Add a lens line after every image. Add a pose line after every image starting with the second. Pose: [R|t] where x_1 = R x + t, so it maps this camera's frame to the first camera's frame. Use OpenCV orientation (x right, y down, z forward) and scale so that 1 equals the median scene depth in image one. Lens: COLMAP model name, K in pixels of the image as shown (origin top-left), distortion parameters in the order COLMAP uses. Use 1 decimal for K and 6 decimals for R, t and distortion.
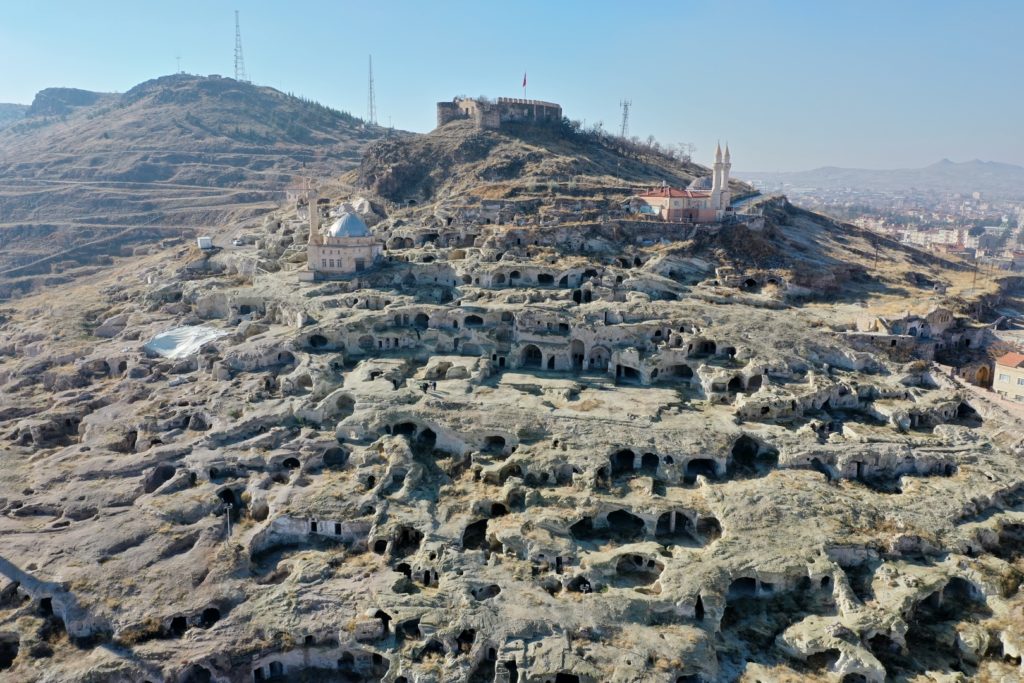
lens RADIAL K [[799.9, 0, 512.0], [0, 799.9, 341.5], [0, 0, 1]] dist [-0.022548, -0.001894]
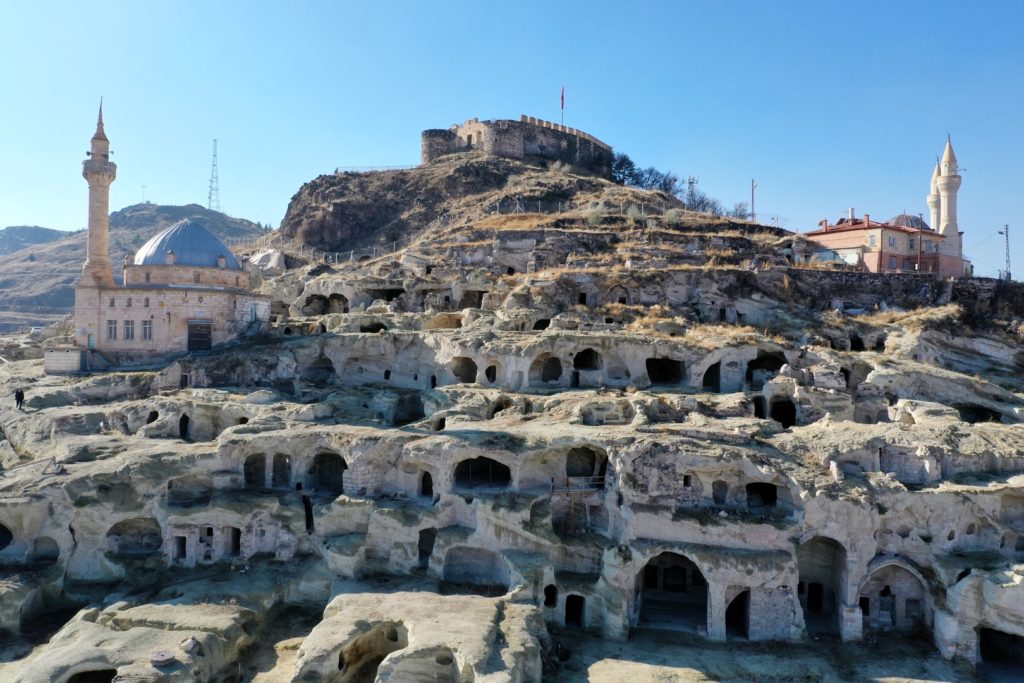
lens RADIAL K [[799.9, 0, 512.0], [0, 799.9, 341.5], [0, 0, 1]] dist [-0.022548, -0.001894]
pose [[0.999973, 0.006981, 0.002333, -0.037411], [-0.006335, 0.977639, -0.210193, -0.010550], [-0.003748, 0.210173, 0.977657, 0.677148]]
